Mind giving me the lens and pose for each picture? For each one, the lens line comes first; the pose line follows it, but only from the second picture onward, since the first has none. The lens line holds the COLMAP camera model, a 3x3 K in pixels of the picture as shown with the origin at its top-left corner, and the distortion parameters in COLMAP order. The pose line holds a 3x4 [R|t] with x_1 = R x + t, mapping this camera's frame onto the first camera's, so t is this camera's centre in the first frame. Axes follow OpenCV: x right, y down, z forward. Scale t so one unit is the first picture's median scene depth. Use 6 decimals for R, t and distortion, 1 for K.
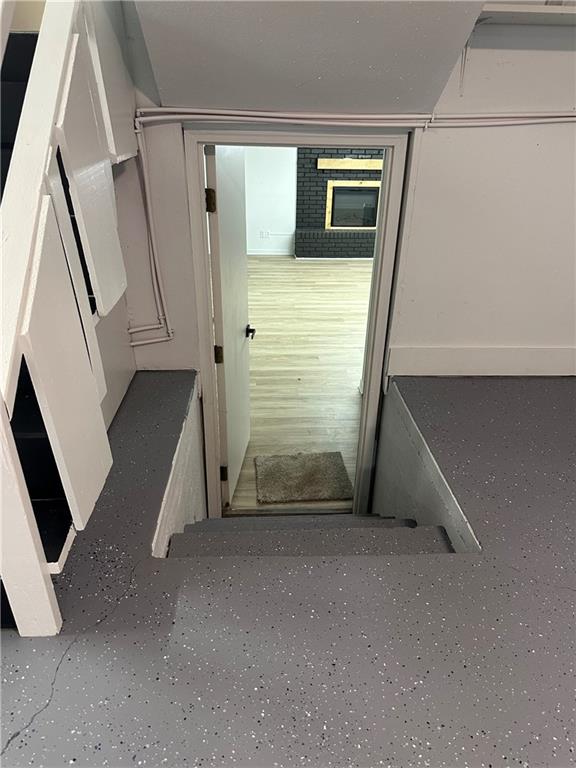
lens RADIAL K [[536.1, 0, 288.0], [0, 536.1, 384.0], [0, 0, 1]] dist [0.034832, -0.001750]
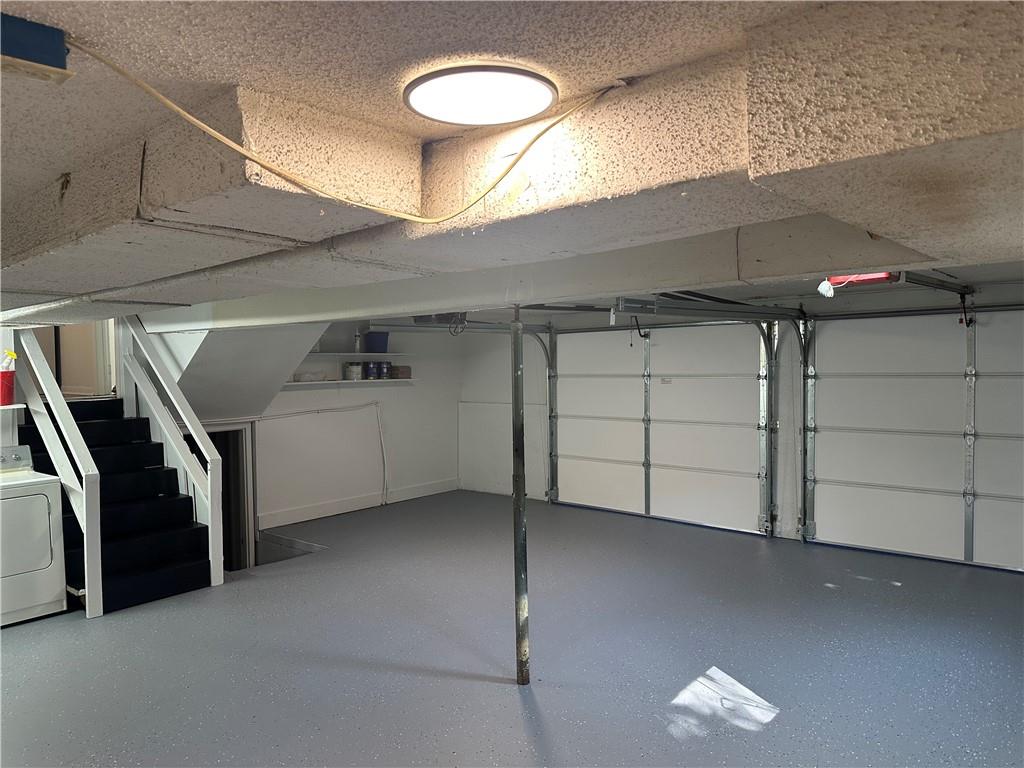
lens RADIAL K [[714.7, 0, 512.0], [0, 714.7, 384.0], [0, 0, 1]] dist [0.034832, -0.001750]
pose [[0.701215, -0.058033, 0.710584, -1.518801], [0.352171, 0.894792, -0.274450, 0.823499], [-0.619897, 0.442695, 0.647880, -2.305748]]
